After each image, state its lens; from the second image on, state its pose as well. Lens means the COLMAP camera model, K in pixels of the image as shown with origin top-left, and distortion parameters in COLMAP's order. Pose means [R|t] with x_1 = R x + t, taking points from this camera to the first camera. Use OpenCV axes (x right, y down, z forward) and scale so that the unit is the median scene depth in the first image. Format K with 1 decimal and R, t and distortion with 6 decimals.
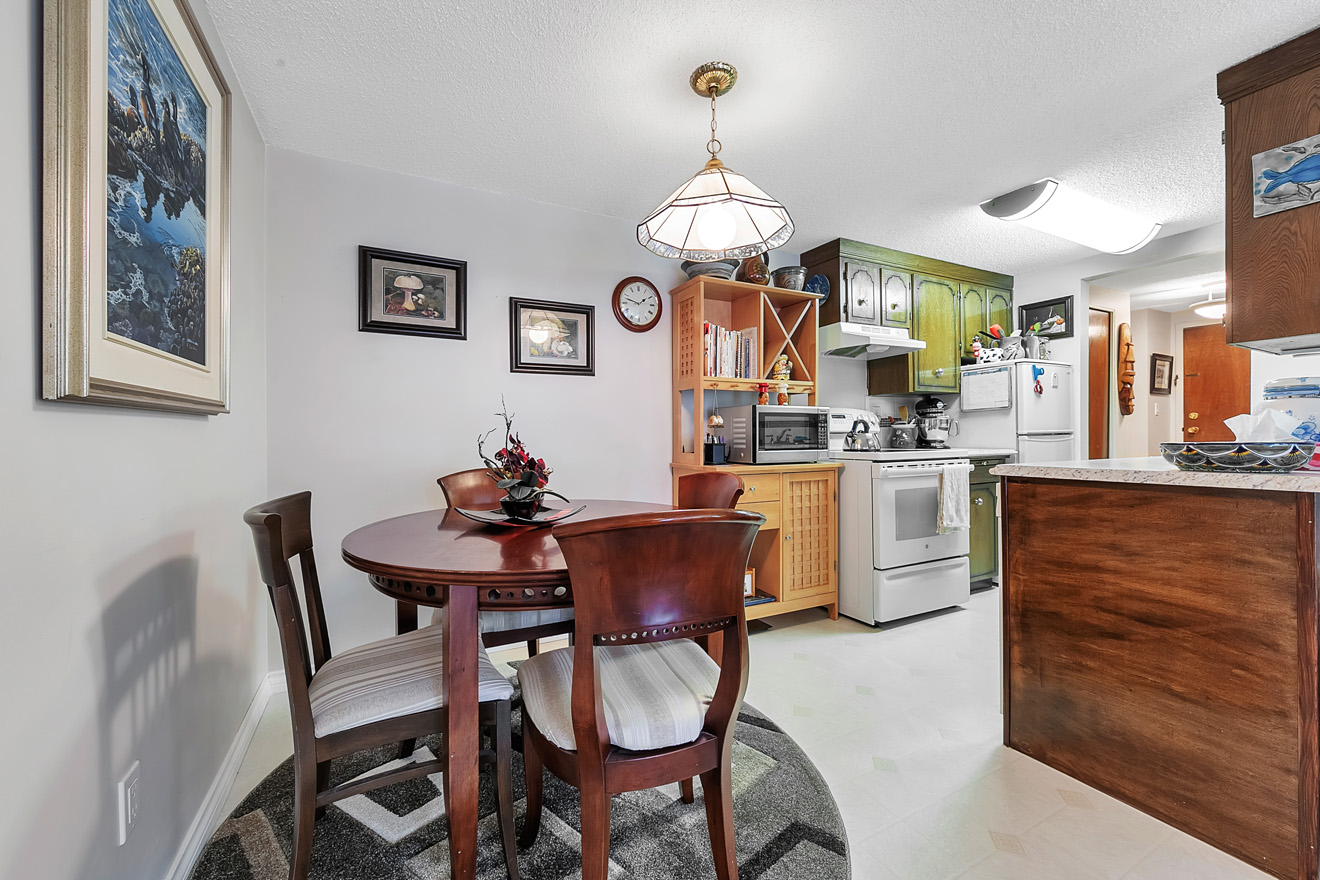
lens RADIAL K [[499.2, 0, 633.8], [0, 499.2, 435.5], [0, 0, 1]] dist [-0.000348, -0.000129]
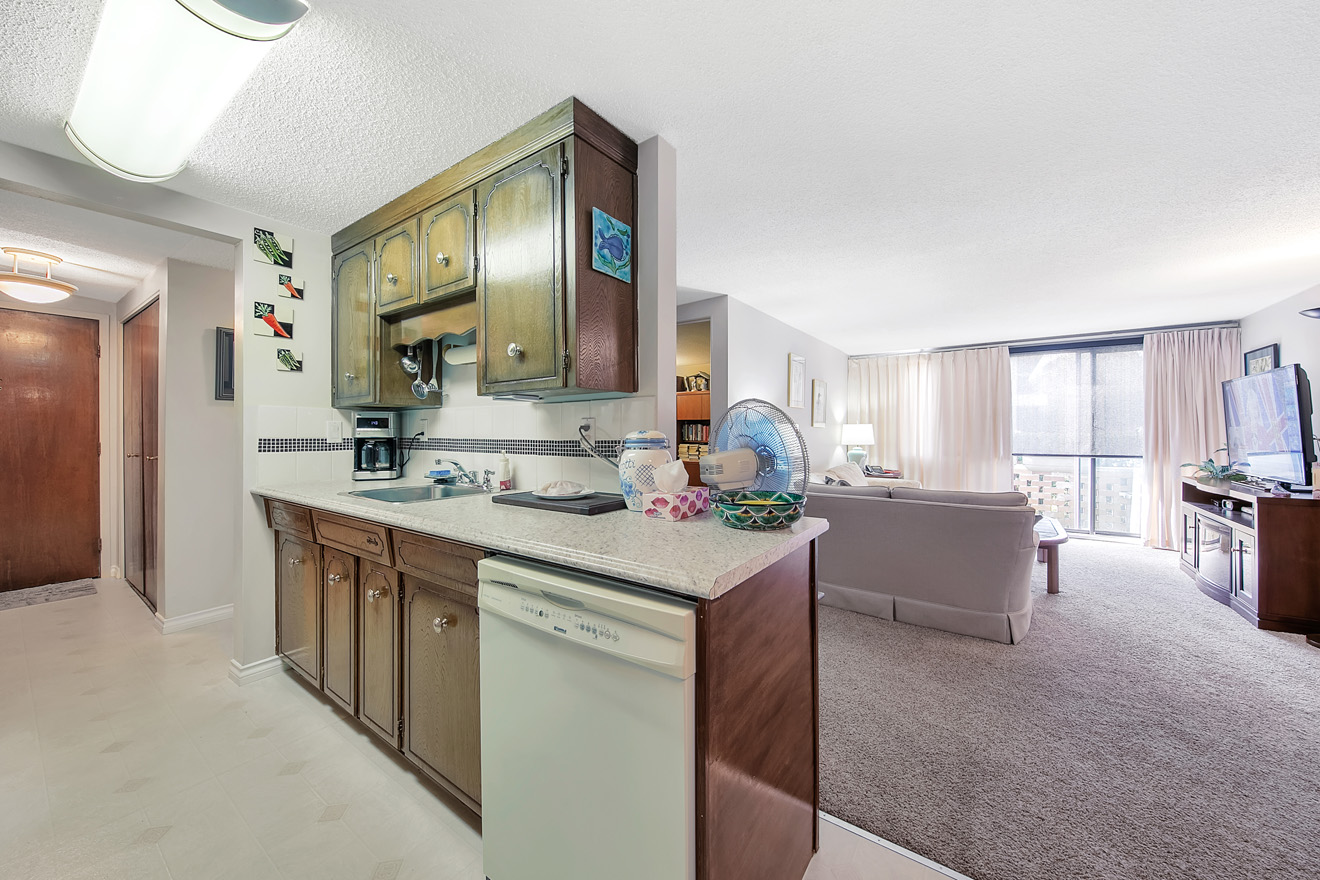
lens RADIAL K [[480.6, 0, 663.7], [0, 480.6, 438.7], [0, 0, 1]] dist [-0.000579, -0.000099]
pose [[-0.479751, -0.008322, 0.877365, 0.147581], [0.003479, 0.999929, 0.011387, -0.047173], [-0.877398, 0.008515, -0.479688, 0.638258]]
